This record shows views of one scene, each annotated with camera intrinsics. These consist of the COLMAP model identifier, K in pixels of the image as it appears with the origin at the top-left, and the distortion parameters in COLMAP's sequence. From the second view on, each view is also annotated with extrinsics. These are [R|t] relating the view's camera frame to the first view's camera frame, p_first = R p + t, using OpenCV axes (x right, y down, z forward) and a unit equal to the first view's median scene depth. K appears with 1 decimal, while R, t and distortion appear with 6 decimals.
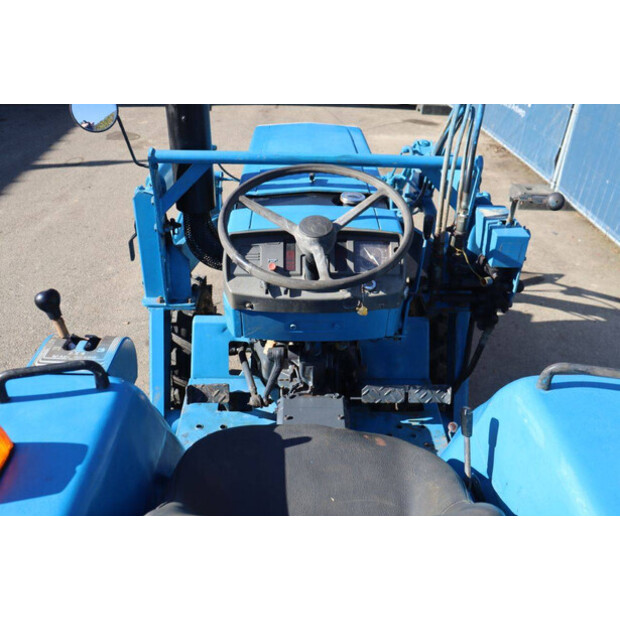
lens RADIAL K [[718.4, 0, 310.0], [0, 718.4, 310.0], [0, 0, 1]] dist [-0.008957, -0.008501]
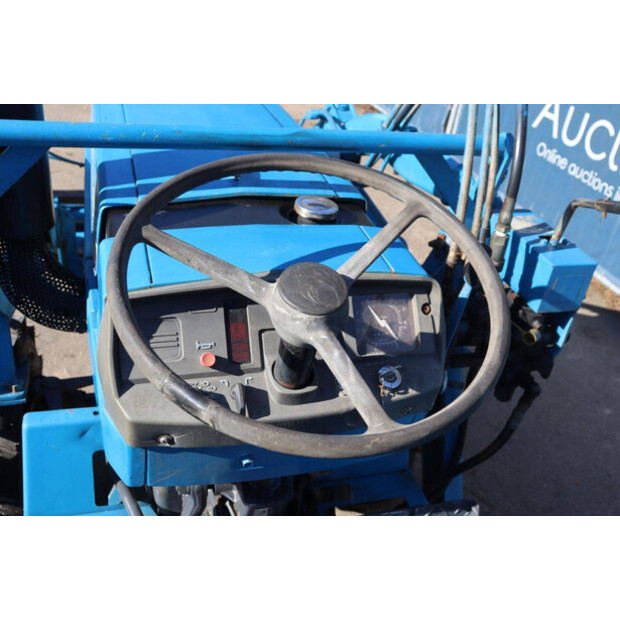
lens RADIAL K [[717.4, 0, 310.0], [0, 717.4, 310.0], [0, 0, 1]] dist [0.000492, -0.009518]
pose [[0.957446, -0.068959, 0.280253, -0.121510], [0.051928, 0.996349, 0.067760, -0.124115], [-0.283903, -0.050324, 0.957532, 0.489926]]
